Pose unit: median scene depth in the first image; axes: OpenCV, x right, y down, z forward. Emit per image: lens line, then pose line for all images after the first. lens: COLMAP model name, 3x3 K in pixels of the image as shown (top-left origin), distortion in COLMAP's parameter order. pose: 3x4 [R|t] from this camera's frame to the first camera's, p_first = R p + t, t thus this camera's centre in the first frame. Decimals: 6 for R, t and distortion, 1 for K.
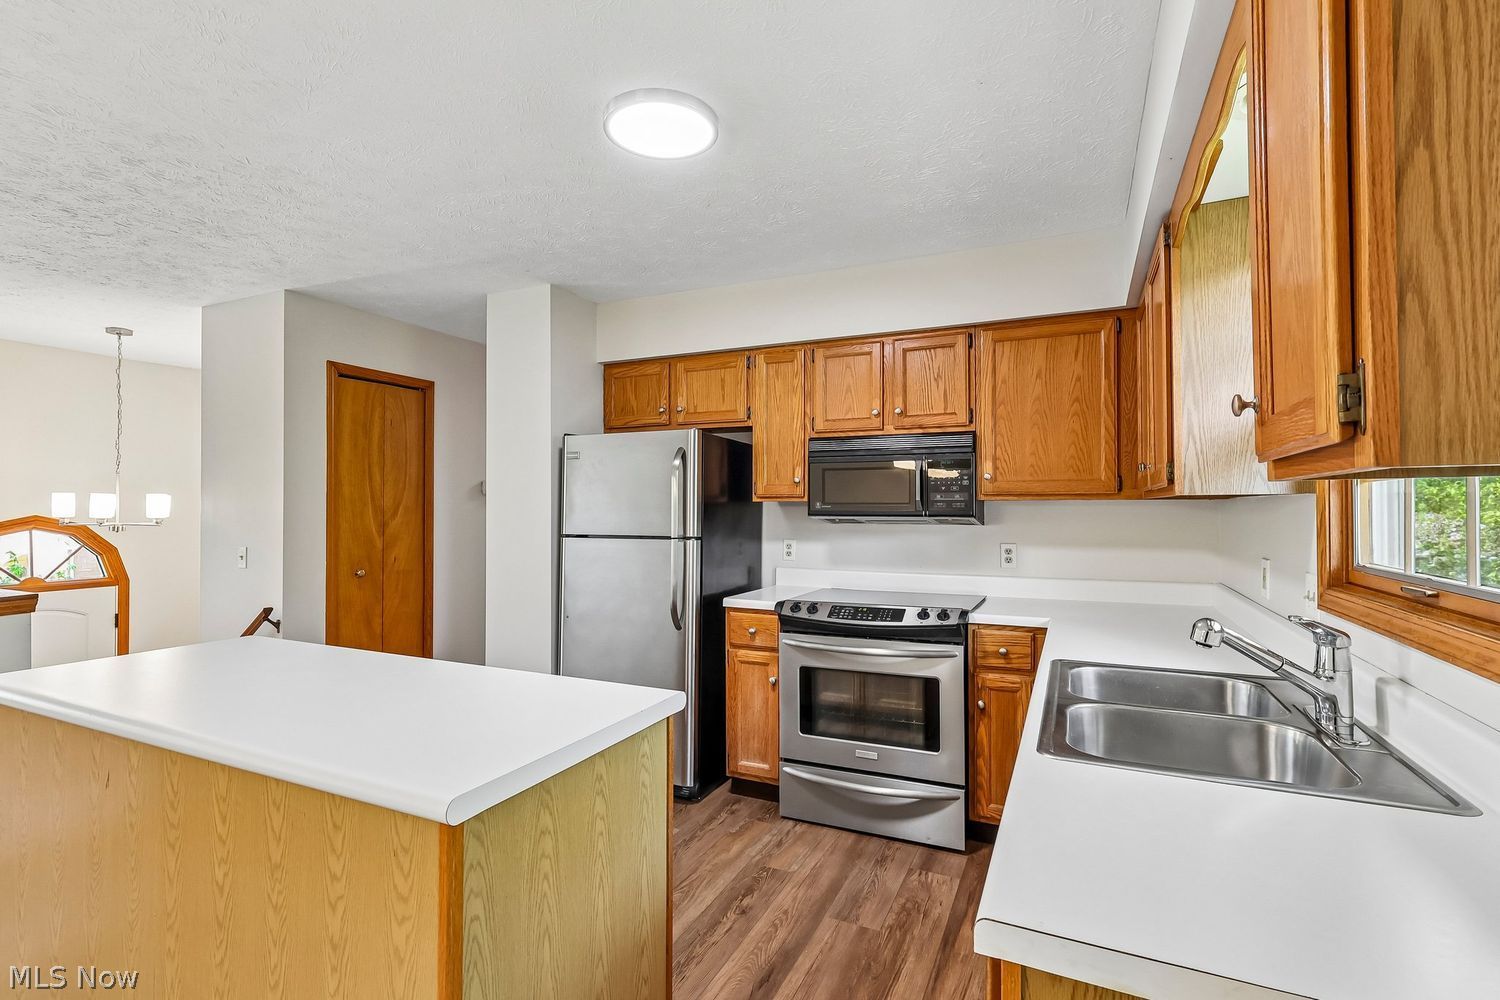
lens RADIAL K [[695.2, 0, 746.3], [0, 695.2, 502.4], [0, 0, 1]] dist [-0.003129, 0.002007]
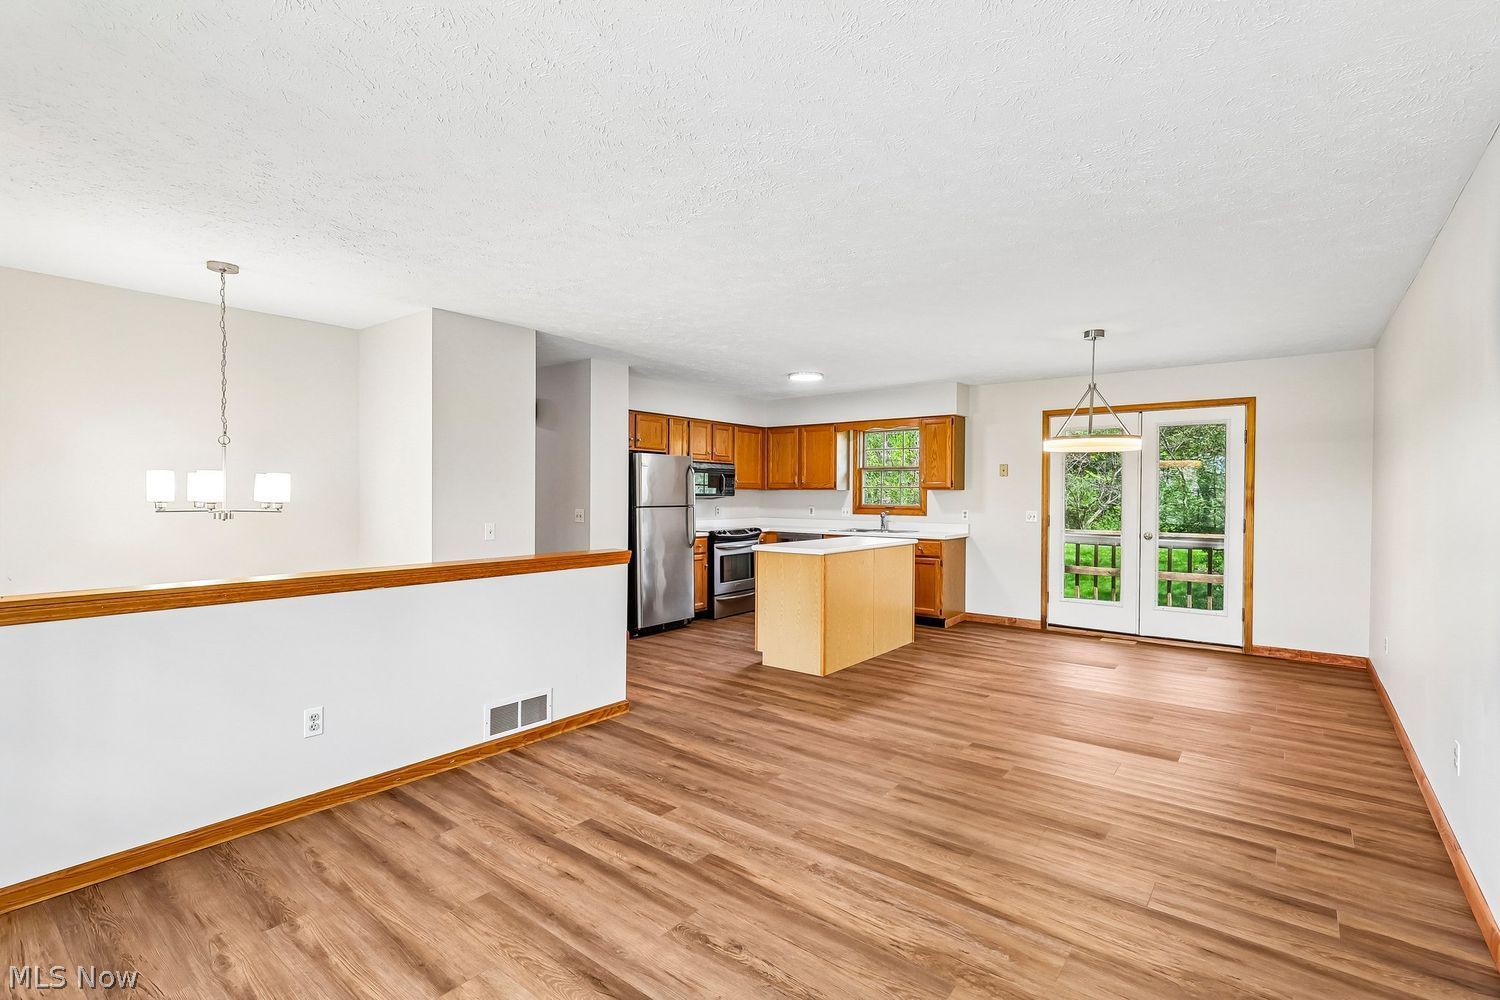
lens RADIAL K [[695.2, 0, 737.6], [0, 695.2, 495.1], [0, 0, 1]] dist [-0.003129, 0.002007]
pose [[0.238783, -0.002770, 0.971069, -2.276084], [-0.014253, 0.999878, 0.006357, 0.001045], [-0.970968, -0.015358, 0.238715, 0.346924]]
